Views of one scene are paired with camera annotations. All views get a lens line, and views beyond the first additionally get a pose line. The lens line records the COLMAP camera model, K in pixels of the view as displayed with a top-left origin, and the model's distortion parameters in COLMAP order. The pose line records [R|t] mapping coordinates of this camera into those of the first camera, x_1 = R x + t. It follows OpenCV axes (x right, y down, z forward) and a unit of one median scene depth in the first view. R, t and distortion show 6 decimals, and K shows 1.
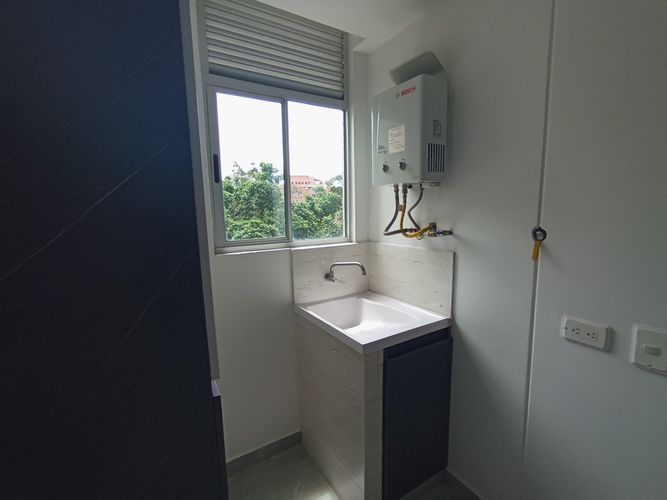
lens RADIAL K [[302.9, 0, 331.8], [0, 302.9, 254.6], [0, 0, 1]] dist [-0.022028, 0.000653]
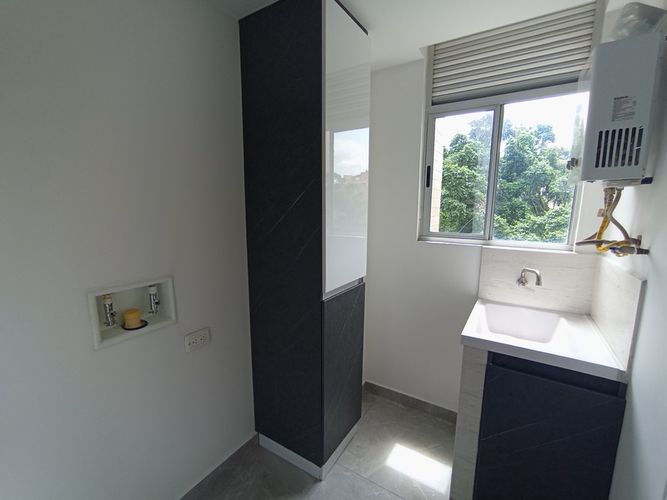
lens RADIAL K [[298.9, 0, 333.4], [0, 298.9, 254.6], [0, 0, 1]] dist [0.000427, 0.001323]
pose [[0.442559, 0.169014, -0.880668, 0.616053], [-0.149273, 0.982261, 0.113497, -0.032833], [0.884228, 0.081231, 0.459938, 0.046625]]
